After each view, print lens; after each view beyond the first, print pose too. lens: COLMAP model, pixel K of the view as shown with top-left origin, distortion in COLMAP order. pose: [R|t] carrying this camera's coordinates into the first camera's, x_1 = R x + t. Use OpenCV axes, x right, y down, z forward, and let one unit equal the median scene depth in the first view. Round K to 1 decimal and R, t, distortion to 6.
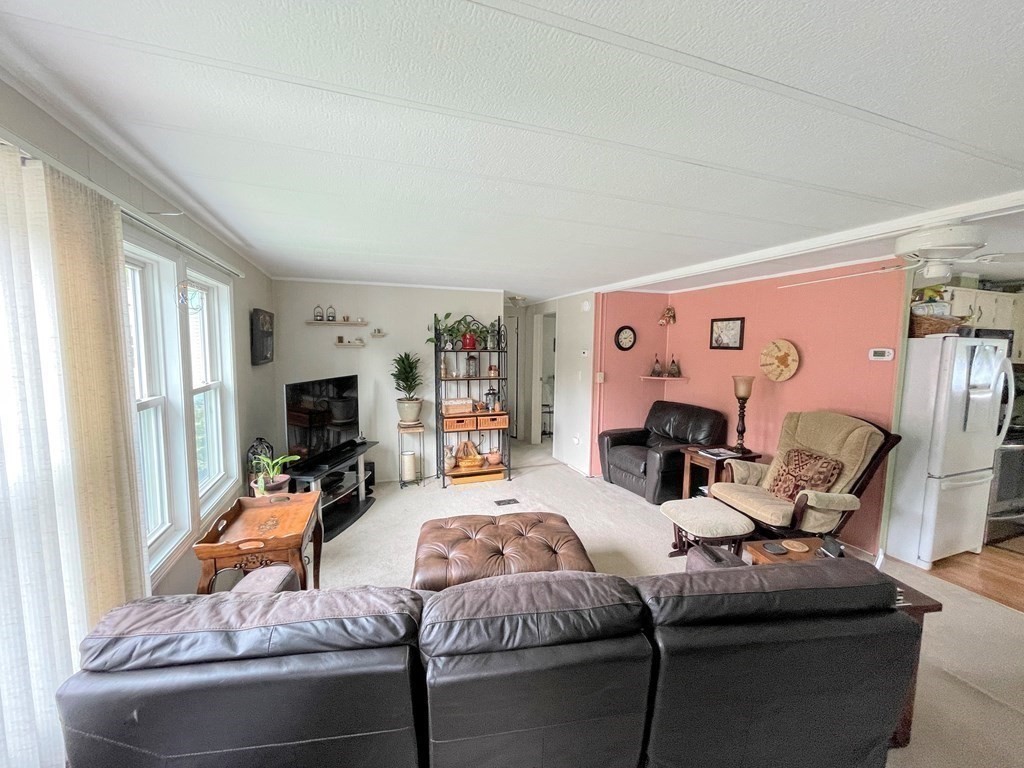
lens RADIAL K [[410.7, 0, 513.6], [0, 410.7, 383.5], [0, 0, 1]] dist [-0.005833, 0.001134]
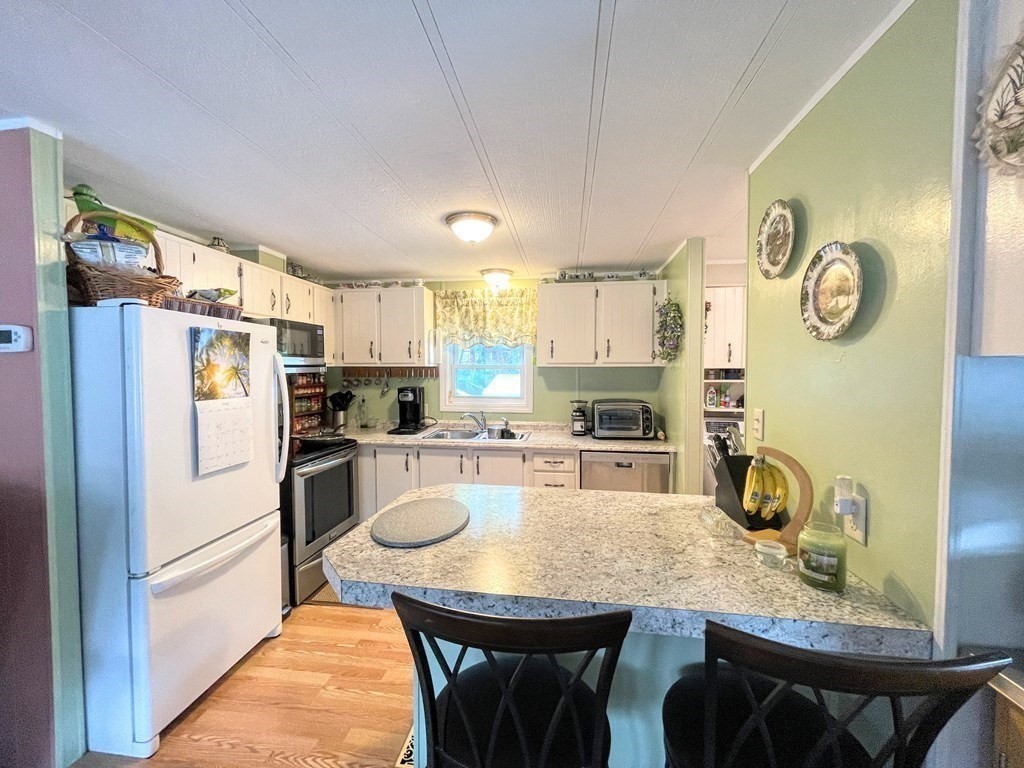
lens RADIAL K [[410.7, 0, 509.0], [0, 410.7, 382.7], [0, 0, 1]] dist [-0.005833, 0.001134]
pose [[0.470495, -0.046871, 0.881157, 0.772461], [0.093015, 0.995659, 0.003296, 0.027607], [-0.877487, 0.080410, 0.472812, 0.311334]]
